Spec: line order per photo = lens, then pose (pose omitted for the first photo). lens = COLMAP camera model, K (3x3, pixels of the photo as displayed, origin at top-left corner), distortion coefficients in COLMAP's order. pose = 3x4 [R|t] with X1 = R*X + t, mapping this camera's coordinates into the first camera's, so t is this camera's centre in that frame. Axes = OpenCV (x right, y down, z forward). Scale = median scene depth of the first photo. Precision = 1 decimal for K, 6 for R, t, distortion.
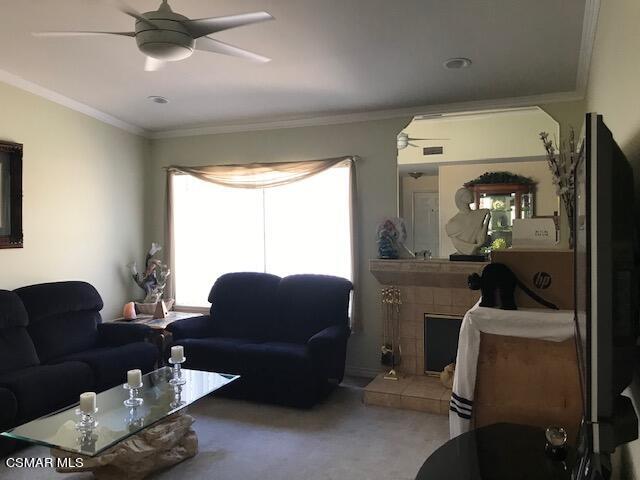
lens RADIAL K [[531.1, 0, 320.8], [0, 531.1, 229.1], [0, 0, 1]] dist [0.015745, 0.001300]
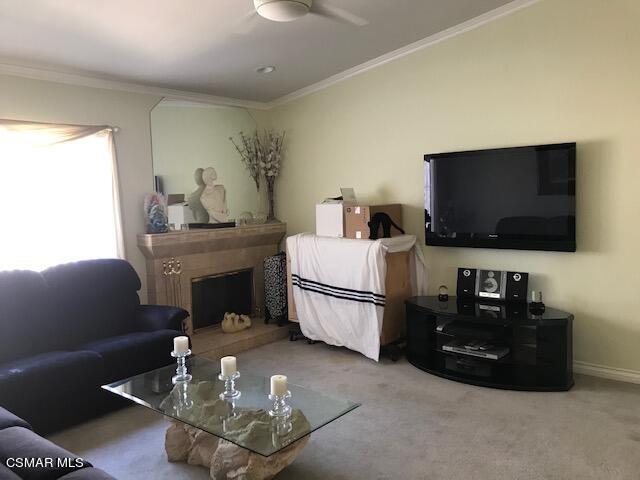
lens RADIAL K [[531.1, 0, 320.8], [0, 531.1, 229.1], [0, 0, 1]] dist [0.015745, 0.001300]
pose [[0.274073, -0.055150, 0.960126, -0.769737], [0.047020, 0.997929, 0.043900, 0.018869], [-0.960559, 0.033113, 0.276098, 0.411170]]
